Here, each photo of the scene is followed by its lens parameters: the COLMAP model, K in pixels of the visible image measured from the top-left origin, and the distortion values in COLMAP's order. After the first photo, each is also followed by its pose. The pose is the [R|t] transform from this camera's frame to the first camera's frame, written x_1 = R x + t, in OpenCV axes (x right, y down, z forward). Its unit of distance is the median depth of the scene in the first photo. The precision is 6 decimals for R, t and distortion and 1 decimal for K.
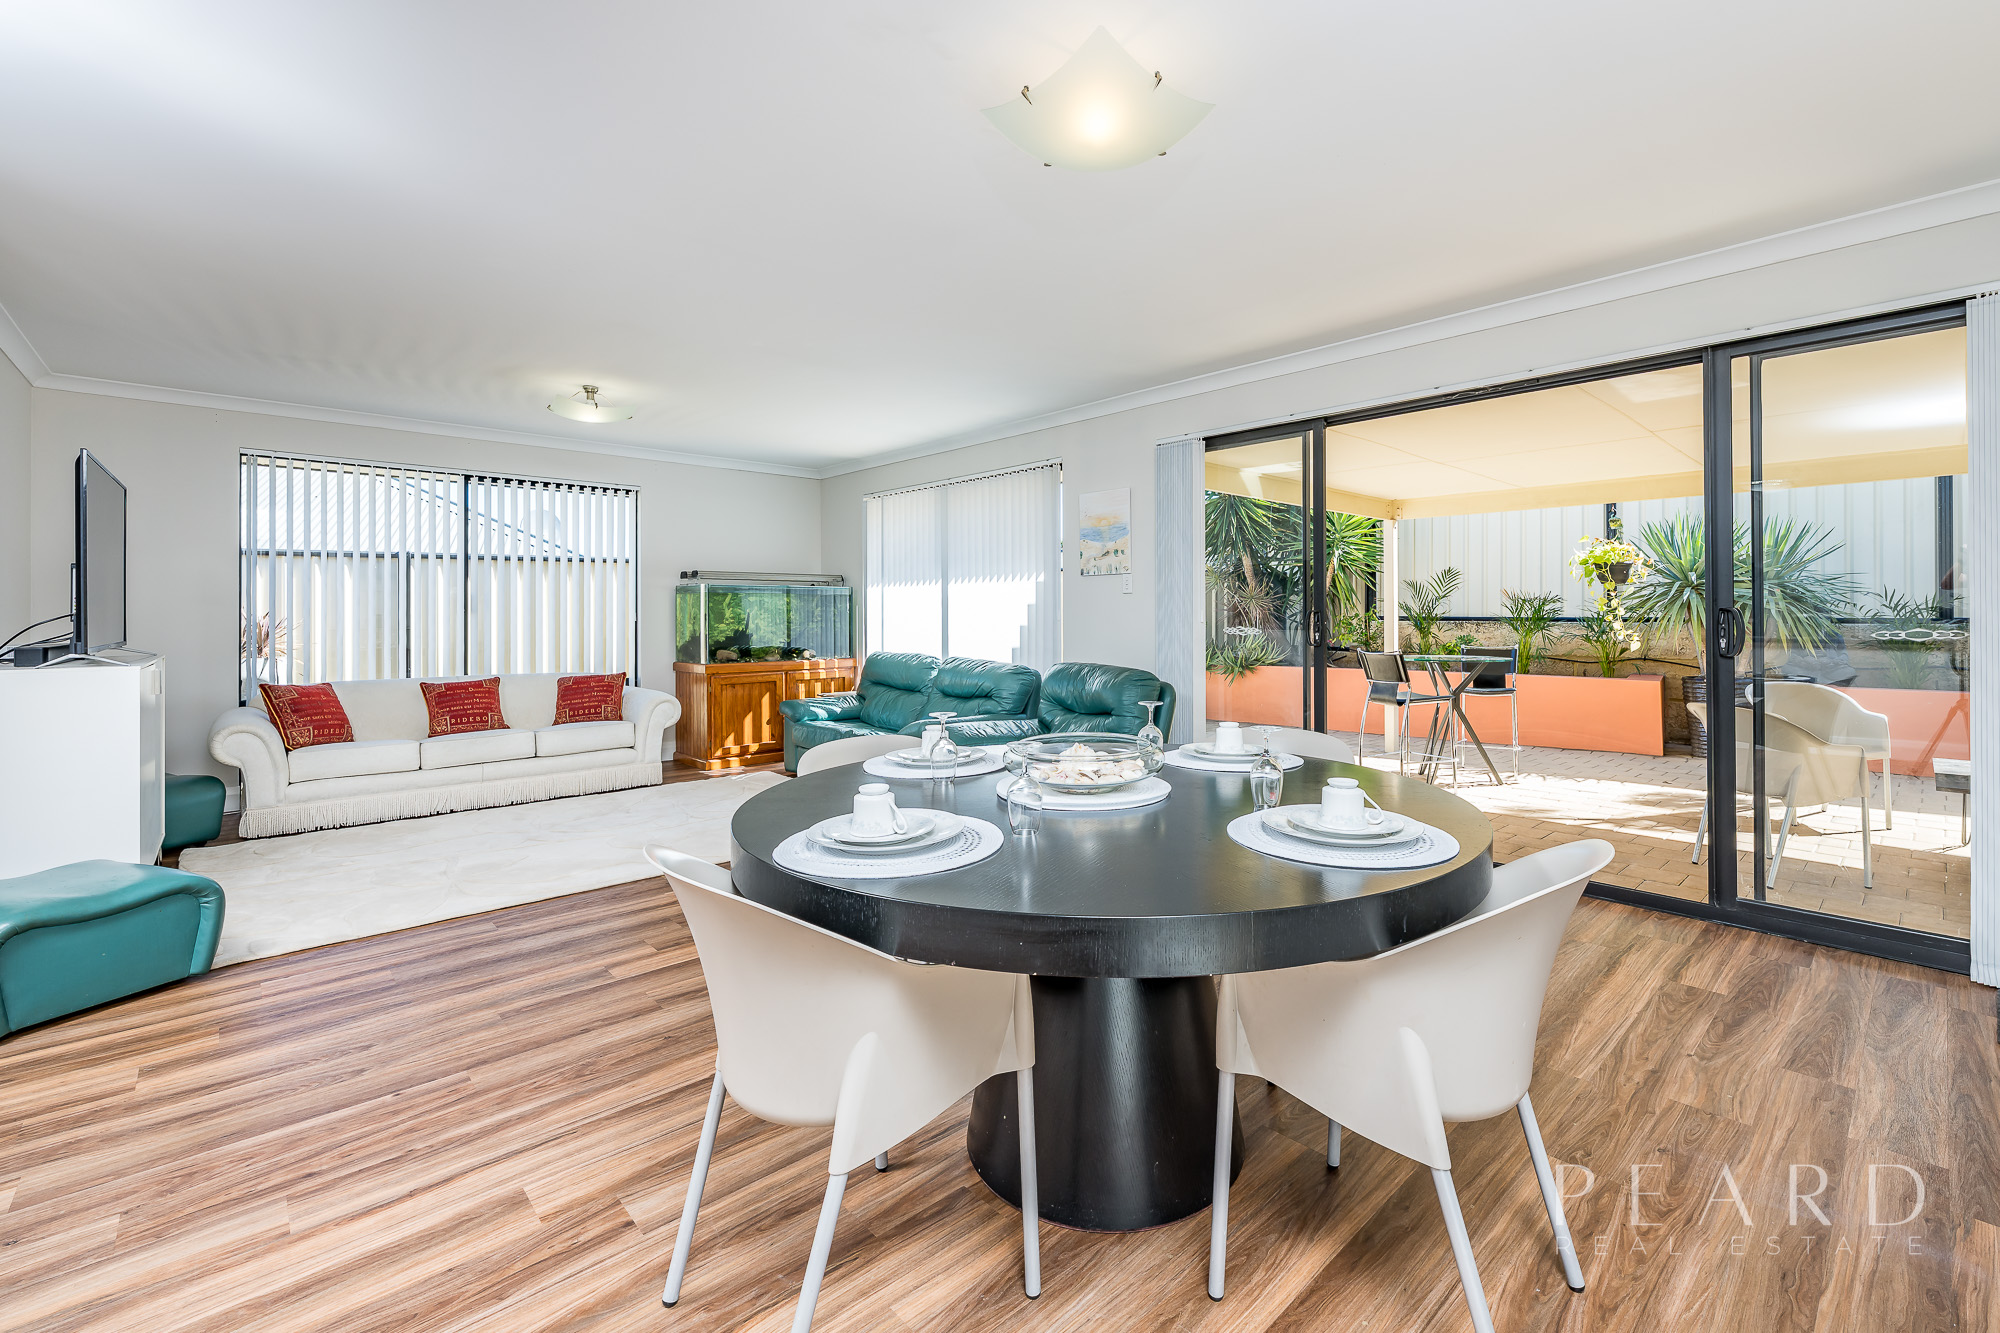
lens RADIAL K [[863.1, 0, 1059.9], [0, 863.1, 615.8], [0, 0, 1]] dist [-0.004327, -0.000609]
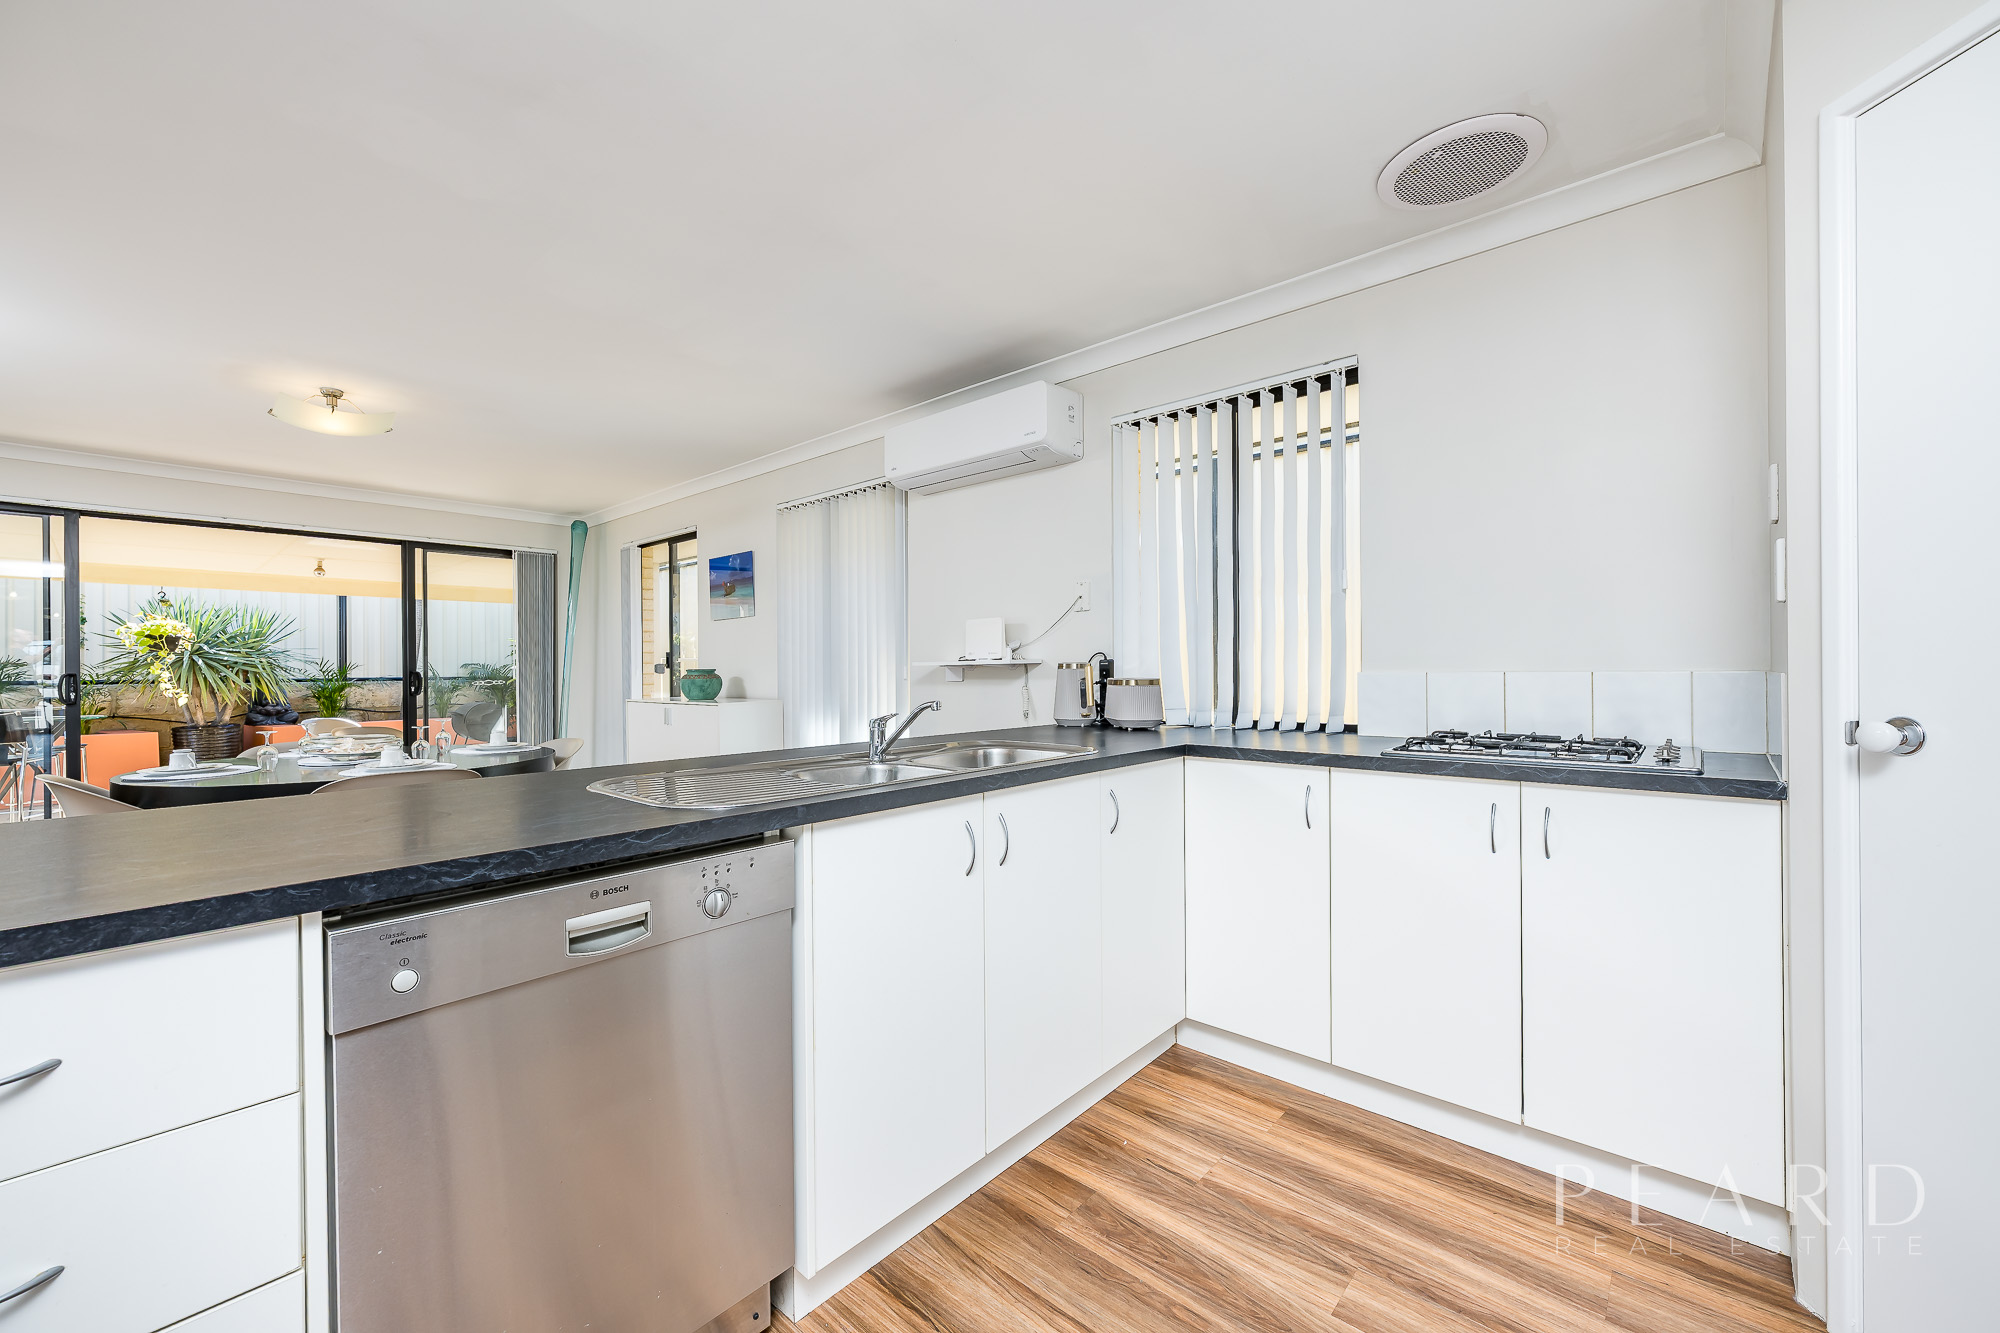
lens RADIAL K [[790.8, 0, 1000.0], [0, 790.8, 669.1], [0, 0, 1]] dist [-0.000779, 0.000026]
pose [[-0.073972, 0.002903, 0.997256, -0.596090], [0.008115, 0.999964, -0.002309, -0.000435], [-0.997227, 0.007922, -0.073993, -0.117092]]
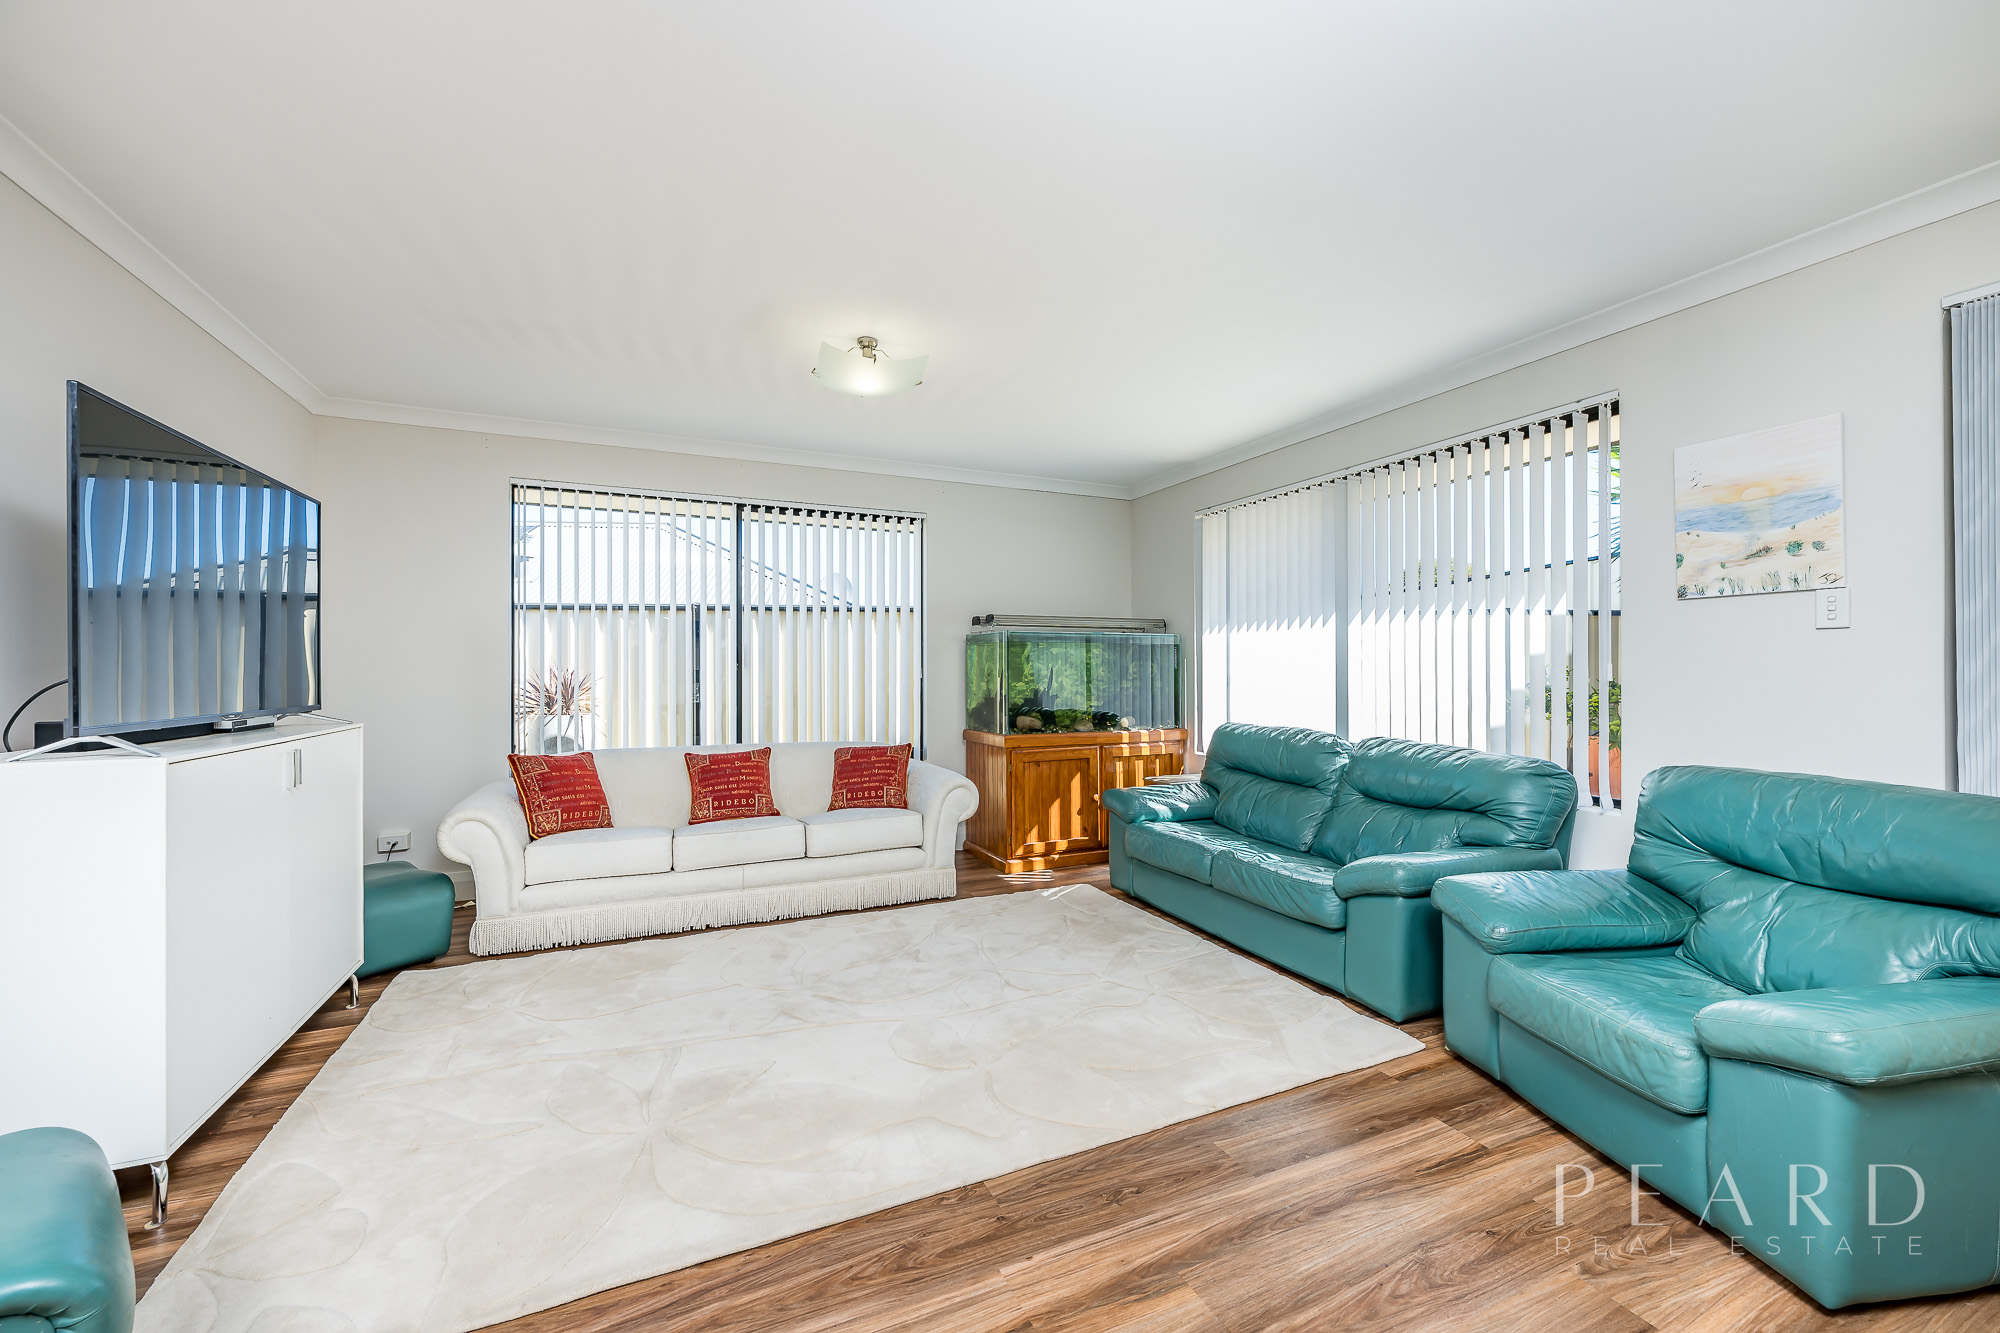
lens RADIAL K [[790.8, 0, 1000.0], [0, 790.8, 669.1], [0, 0, 1]] dist [-0.000779, 0.000026]
pose [[0.941330, 0.000257, -0.337489, -0.180463], [-0.001334, 0.999995, -0.002958, -0.000535], [0.337486, 0.003235, 0.941325, 0.342160]]
